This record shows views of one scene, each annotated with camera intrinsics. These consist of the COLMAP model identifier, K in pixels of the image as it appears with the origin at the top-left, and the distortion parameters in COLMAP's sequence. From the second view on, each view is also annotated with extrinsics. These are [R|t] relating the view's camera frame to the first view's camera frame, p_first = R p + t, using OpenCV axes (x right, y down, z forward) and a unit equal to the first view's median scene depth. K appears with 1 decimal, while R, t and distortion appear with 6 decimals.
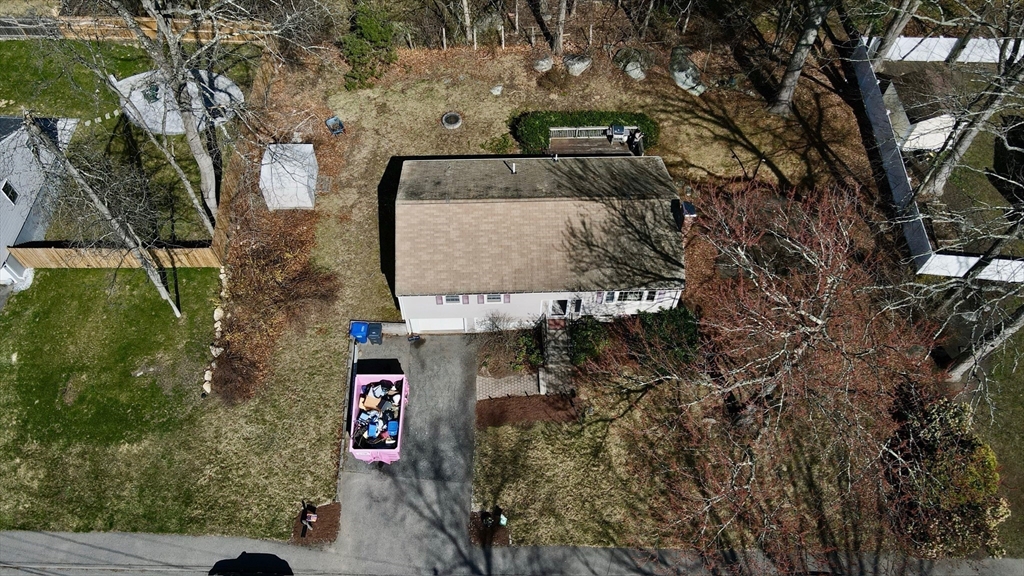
lens RADIAL K [[754.2, 0, 508.3], [0, 754.2, 284.9], [0, 0, 1]] dist [0.003187, 0.013800]
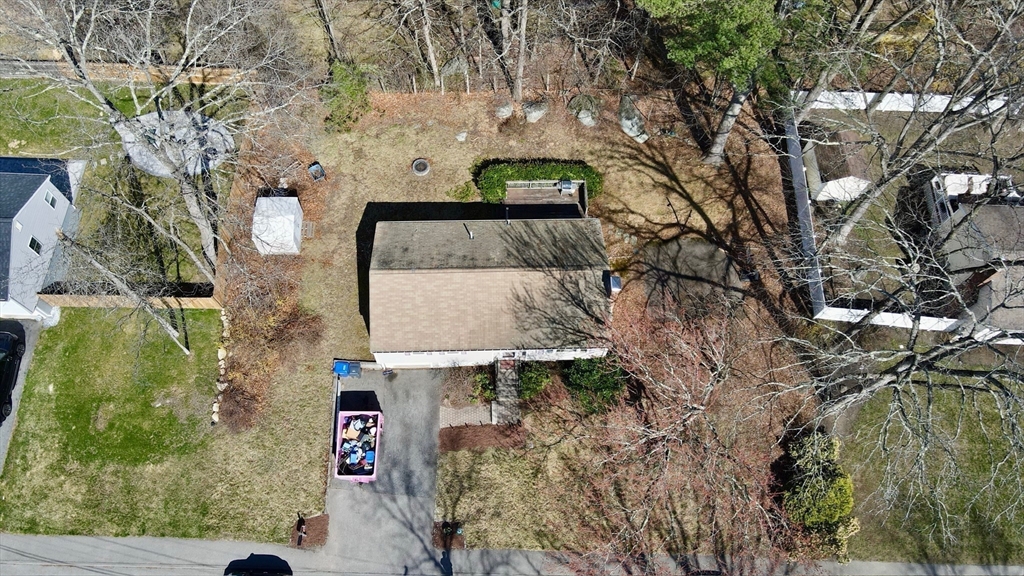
lens RADIAL K [[754.2, 0, 506.5], [0, 754.2, 291.8], [0, 0, 1]] dist [0.003187, 0.013800]
pose [[0.999911, 0.006315, 0.011735, 0.047907], [-0.007837, 0.990882, 0.134504, -0.220422], [-0.010778, -0.134584, 0.990844, -0.164783]]
